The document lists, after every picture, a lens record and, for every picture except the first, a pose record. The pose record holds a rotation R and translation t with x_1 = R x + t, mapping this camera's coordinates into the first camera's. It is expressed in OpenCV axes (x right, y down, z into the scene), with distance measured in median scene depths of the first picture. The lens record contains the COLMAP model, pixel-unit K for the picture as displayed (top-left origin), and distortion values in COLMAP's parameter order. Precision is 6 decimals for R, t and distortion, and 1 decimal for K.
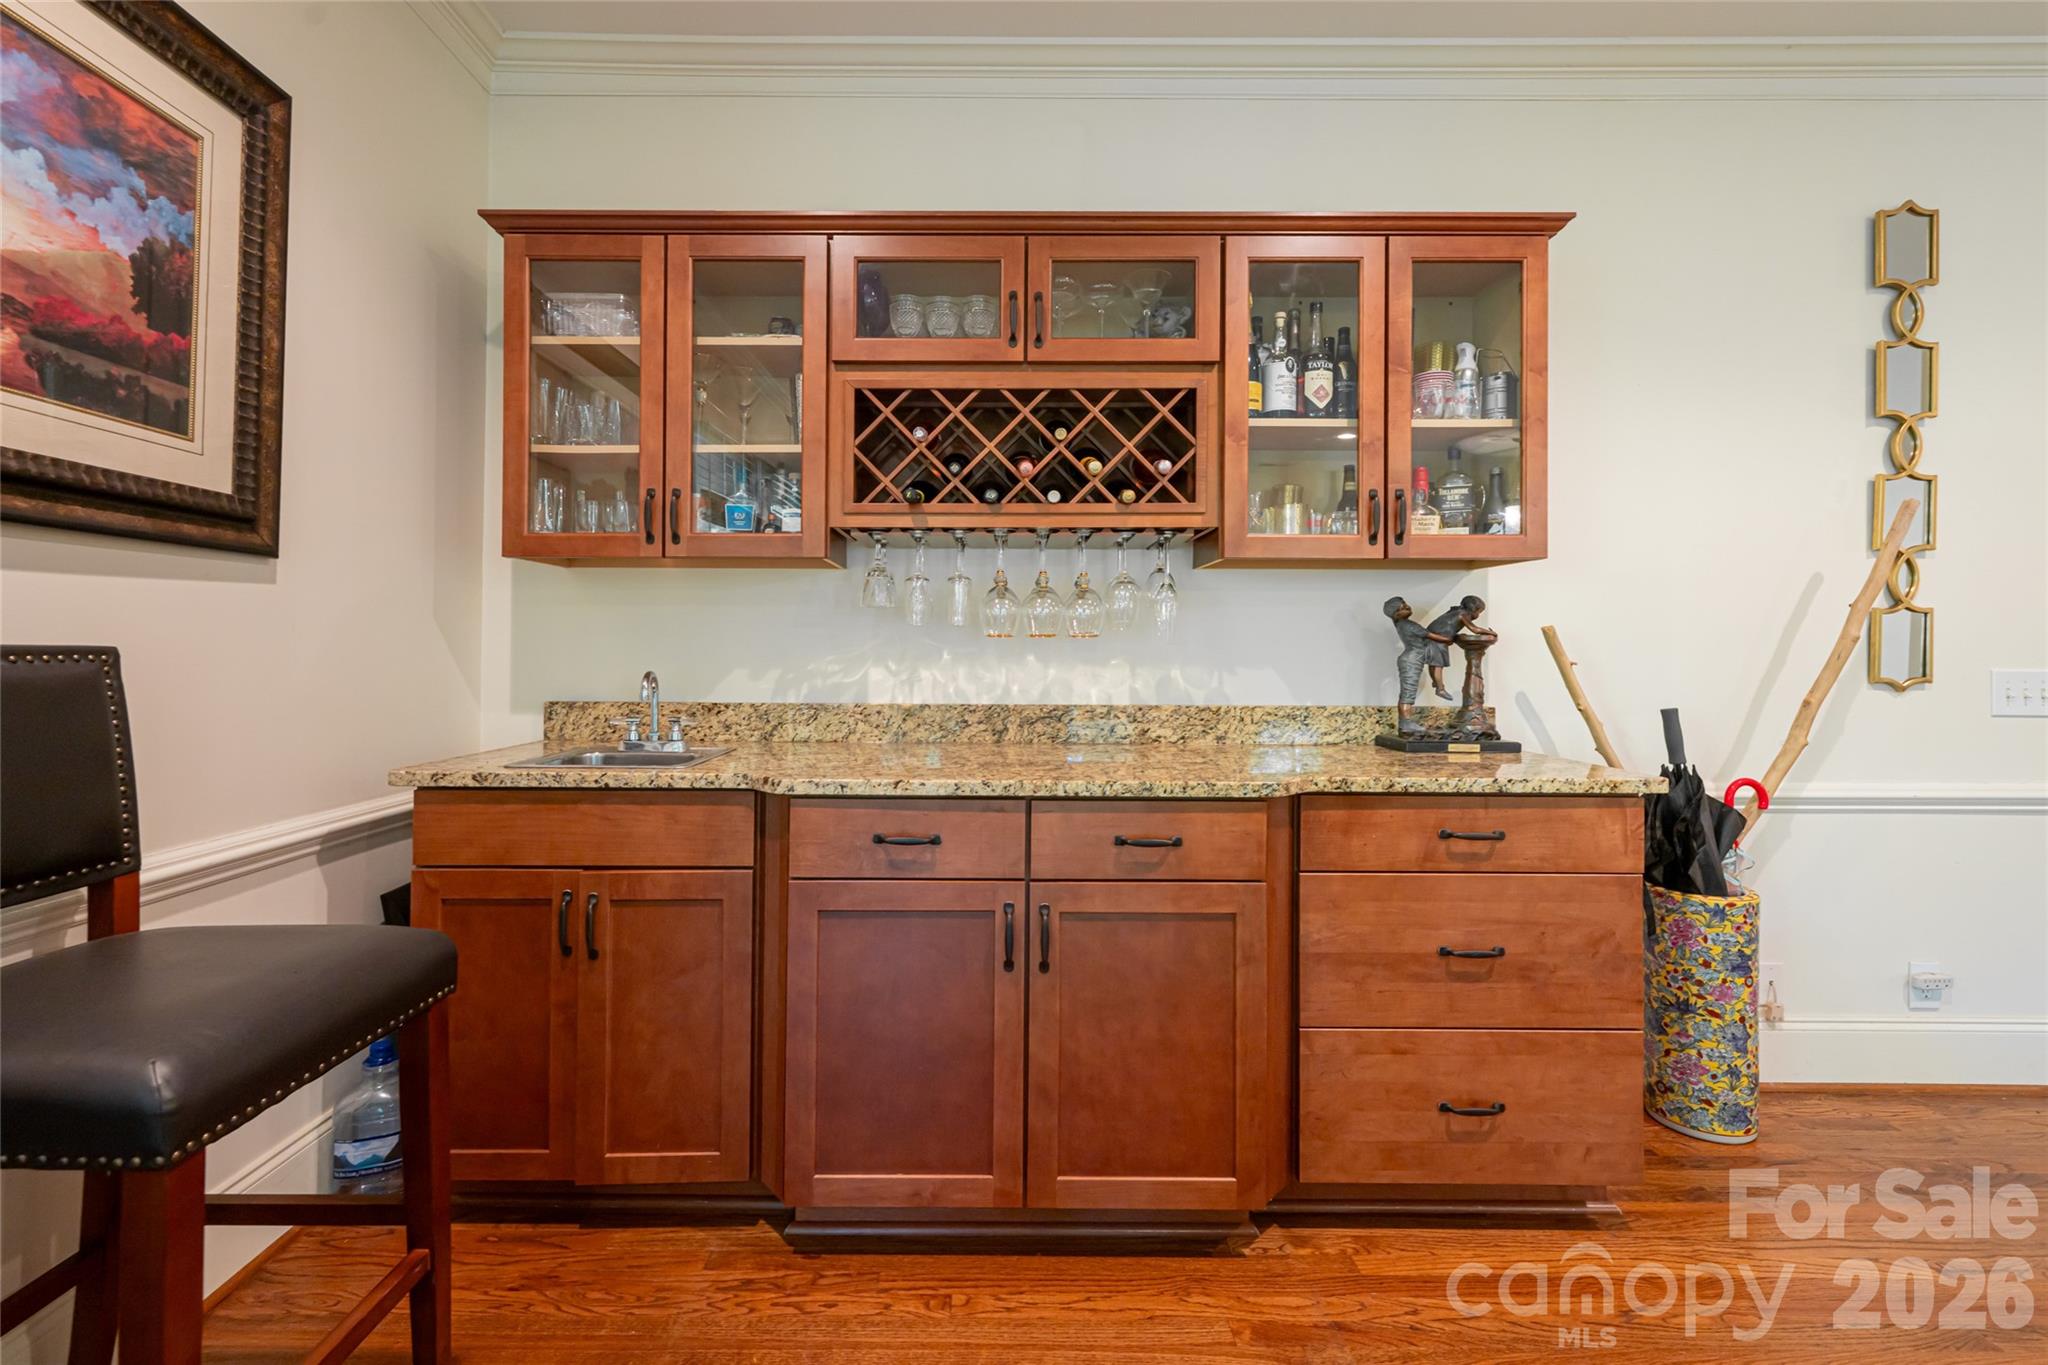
lens RADIAL K [[837.0, 0, 1016.8], [0, 837.0, 620.6], [0, 0, 1]] dist [0.000060, 0.000022]
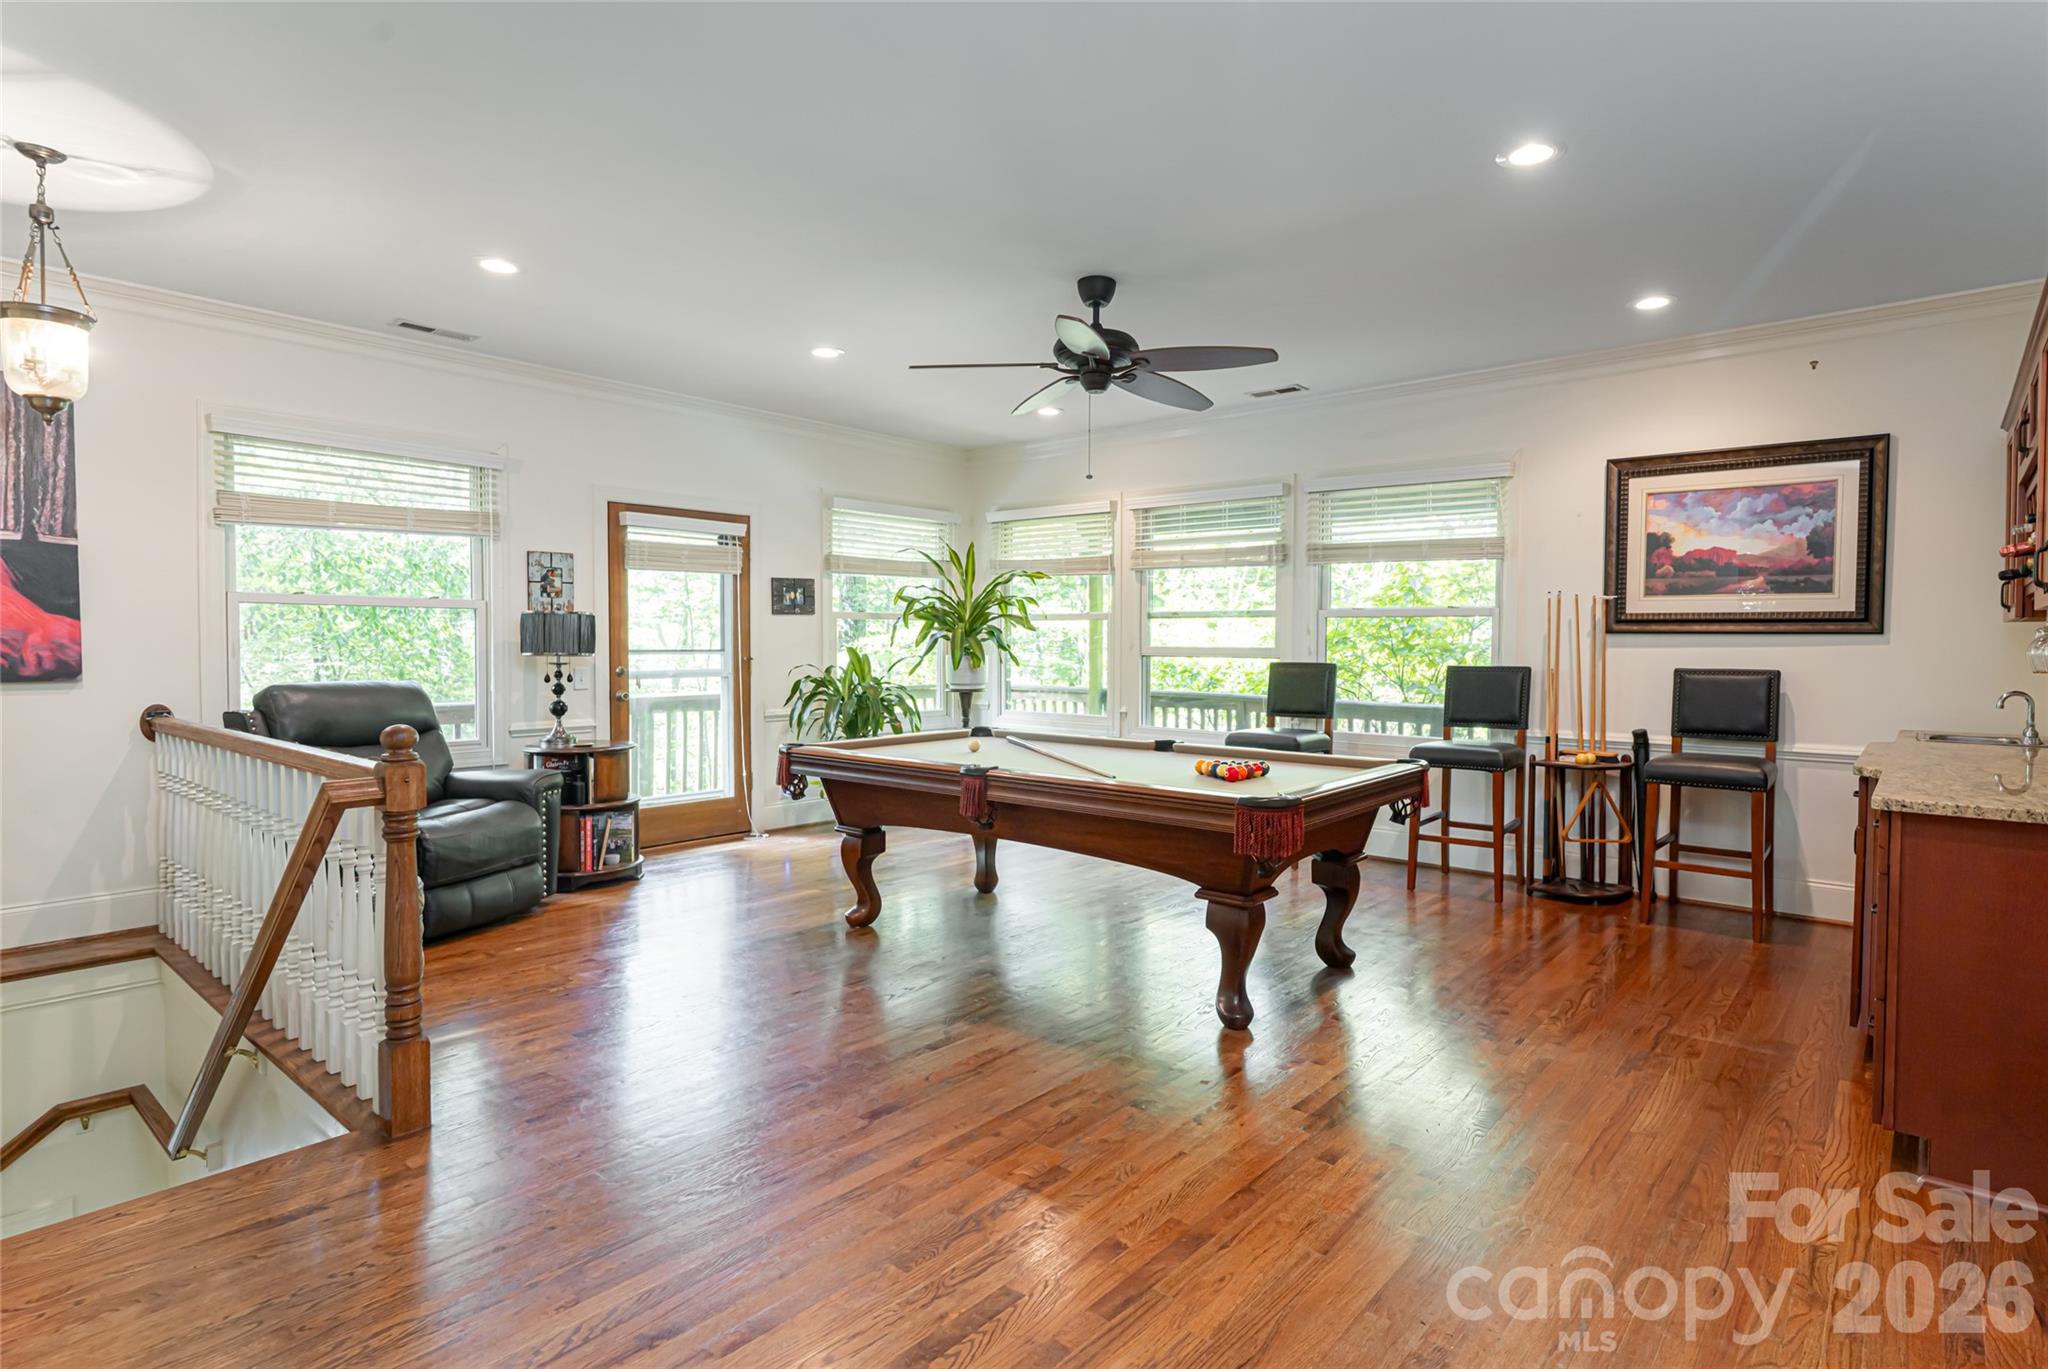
lens RADIAL K [[1045.6, 0, 1024.0], [0, 1045.6, 684.5], [0, 0, 1]] dist [0.000104, 0.000022]
pose [[-0.653029, 0.017624, -0.757128, 3.501561], [0.001947, 0.999765, 0.021593, -0.003197], [0.757331, 0.012626, -0.652909, 1.320160]]
